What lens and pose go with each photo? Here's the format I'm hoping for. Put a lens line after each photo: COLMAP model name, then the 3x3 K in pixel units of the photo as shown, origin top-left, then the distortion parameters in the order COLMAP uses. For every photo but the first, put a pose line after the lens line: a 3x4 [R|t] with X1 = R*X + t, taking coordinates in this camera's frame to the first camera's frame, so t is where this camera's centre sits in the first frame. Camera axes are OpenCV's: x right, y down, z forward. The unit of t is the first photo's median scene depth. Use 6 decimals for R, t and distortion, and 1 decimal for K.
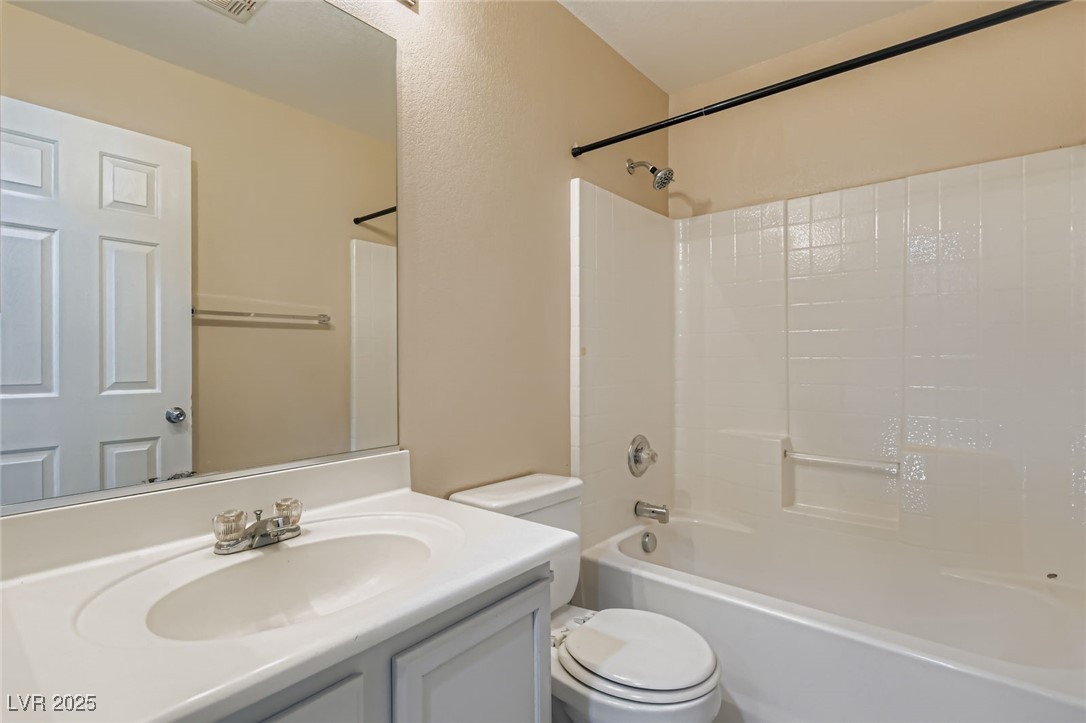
lens RADIAL K [[508.0, 0, 546.1], [0, 508.0, 363.6], [0, 0, 1]] dist [0.000280, 0.000005]
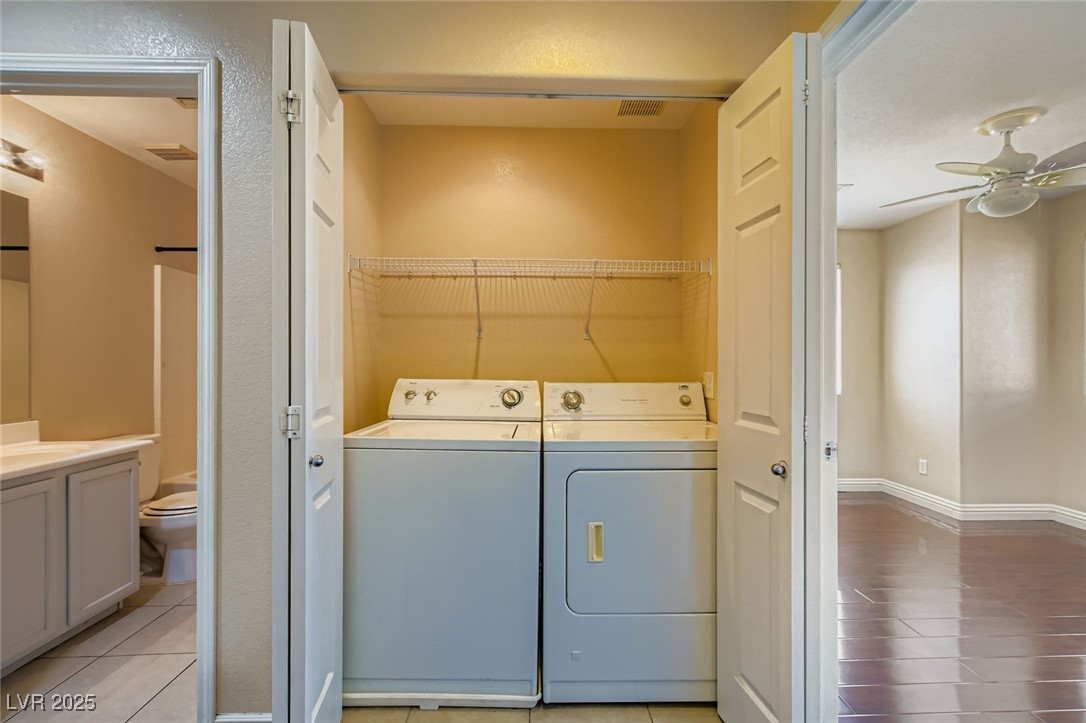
lens RADIAL K [[467.3, 0, 551.4], [0, 467.3, 367.3], [0, 0, 1]] dist [-0.000241, -0.001694]
pose [[0.741785, 0.001440, 0.670636, -0.015288], [-0.002183, 0.999998, 0.000267, -0.020809], [-0.670634, -0.001662, 0.741787, -1.188330]]
